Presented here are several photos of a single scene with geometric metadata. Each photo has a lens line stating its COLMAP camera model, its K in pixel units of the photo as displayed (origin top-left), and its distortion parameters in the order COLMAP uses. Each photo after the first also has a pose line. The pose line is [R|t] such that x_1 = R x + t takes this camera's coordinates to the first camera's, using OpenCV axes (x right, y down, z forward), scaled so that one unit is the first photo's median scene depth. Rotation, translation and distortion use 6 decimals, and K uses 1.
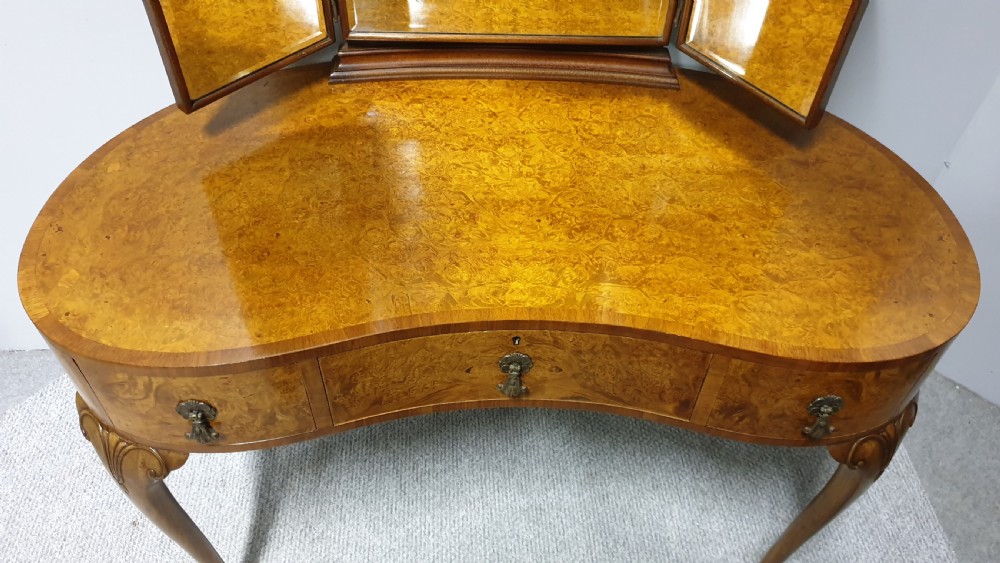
lens RADIAL K [[766.3, 0, 512.6], [0, 766.3, 295.1], [0, 0, 1]] dist [0.128886, -0.285108]
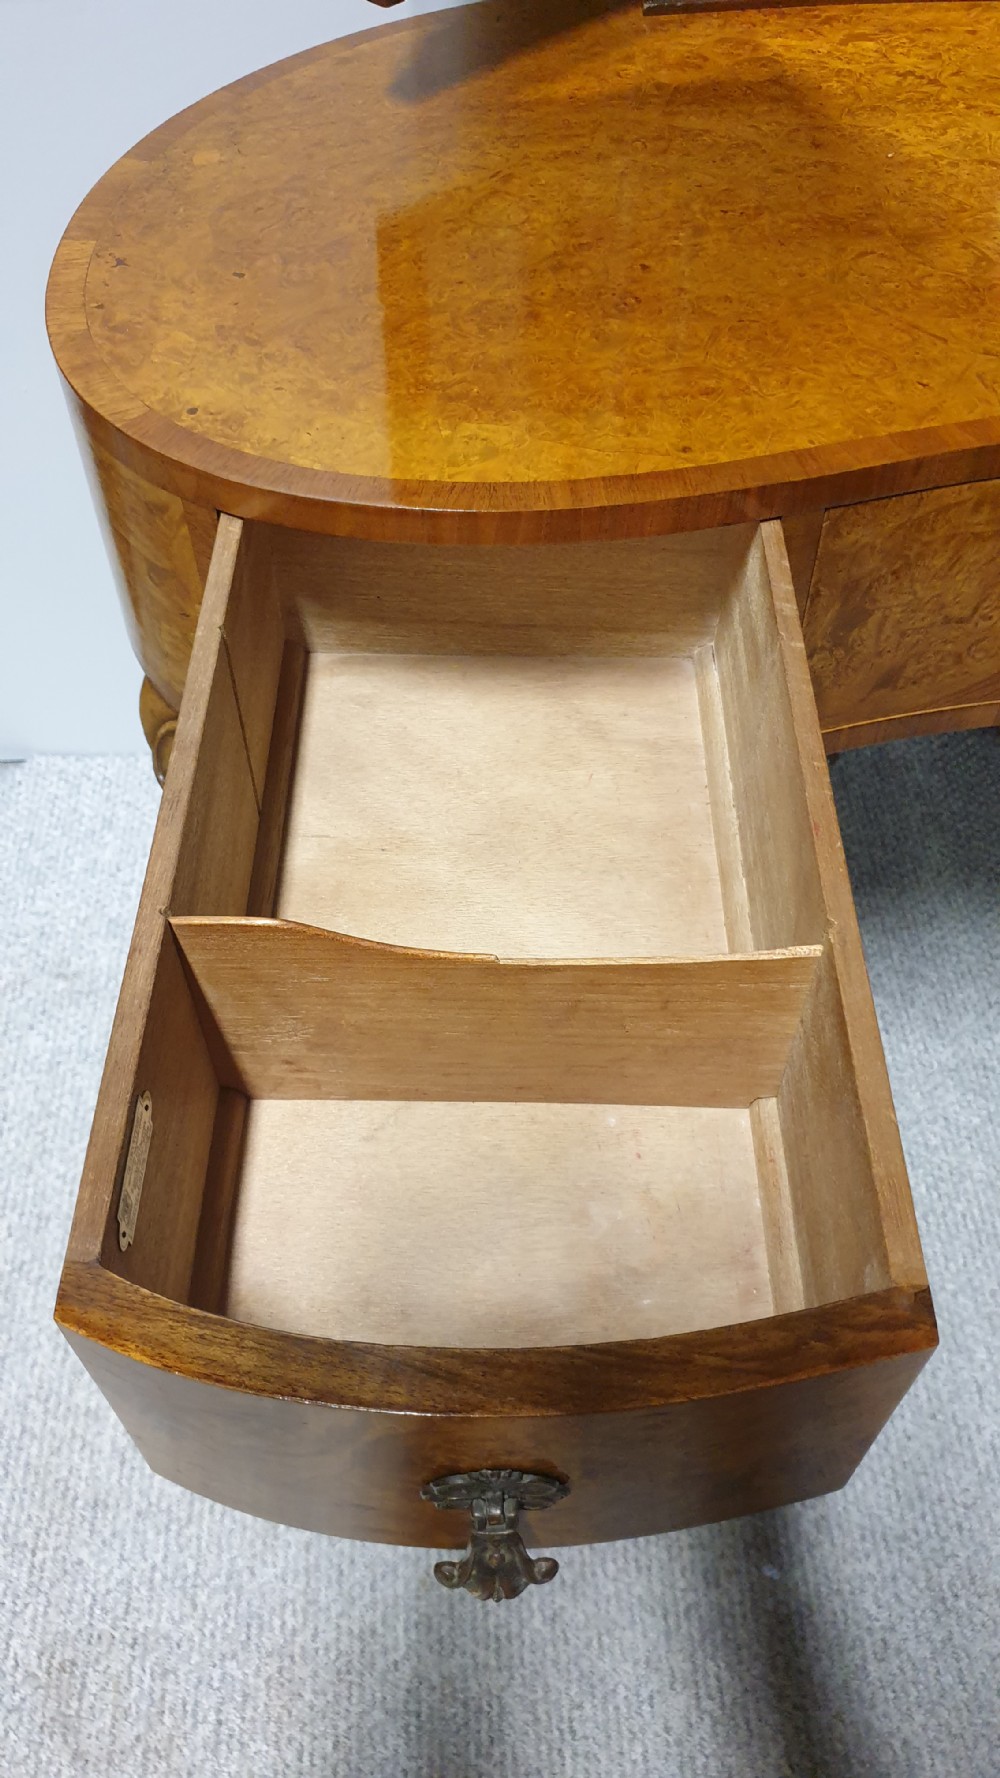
lens RADIAL K [[1384.5, 0, 526.3], [0, 1384.5, 896.8], [0, 0, 1]] dist [-0.007409, 0.048925]
pose [[0.999167, -0.007739, -0.040067, -0.335037], [0.009570, 0.998909, 0.045711, 0.215647], [0.039670, -0.046056, 0.998151, 0.256244]]
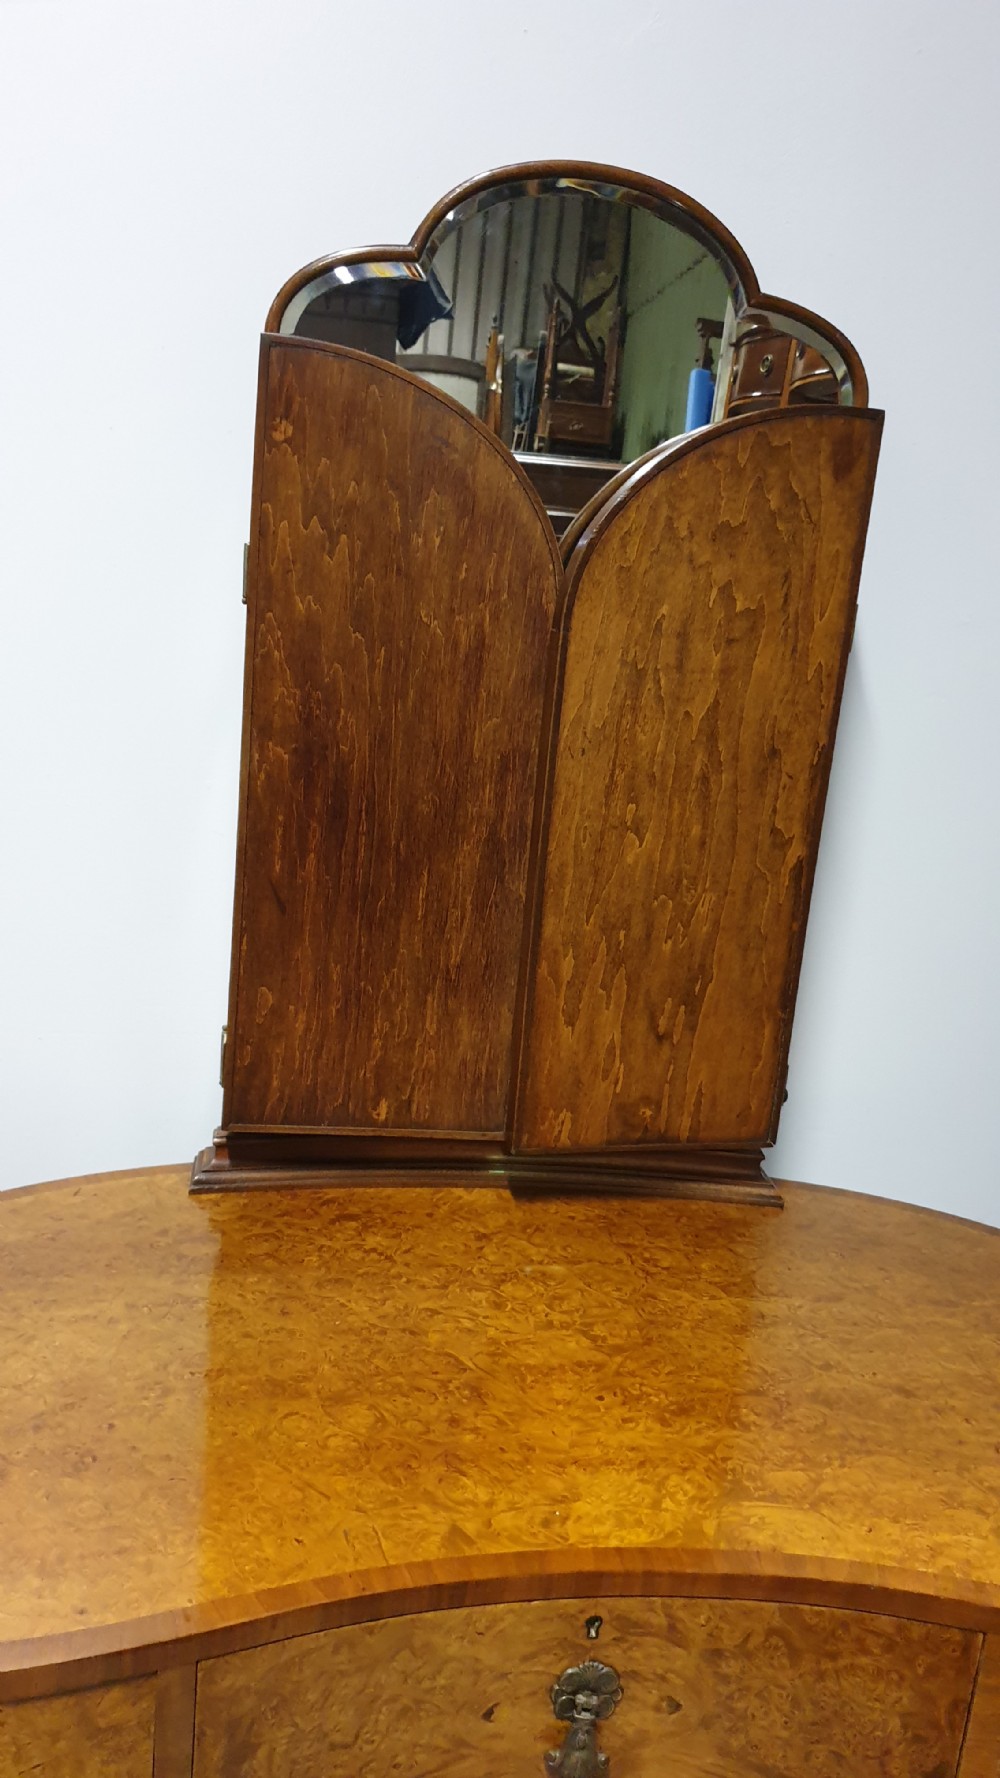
lens RADIAL K [[1400.6, 0, 518.3], [0, 1400.6, 890.7], [0, 0, 1]] dist [0.004313, -0.000729]
pose [[0.992498, 0.027611, 0.119103, -0.153581], [0.044350, 0.826503, -0.561183, 0.161546], [-0.113934, 0.562255, 0.819078, 0.004190]]
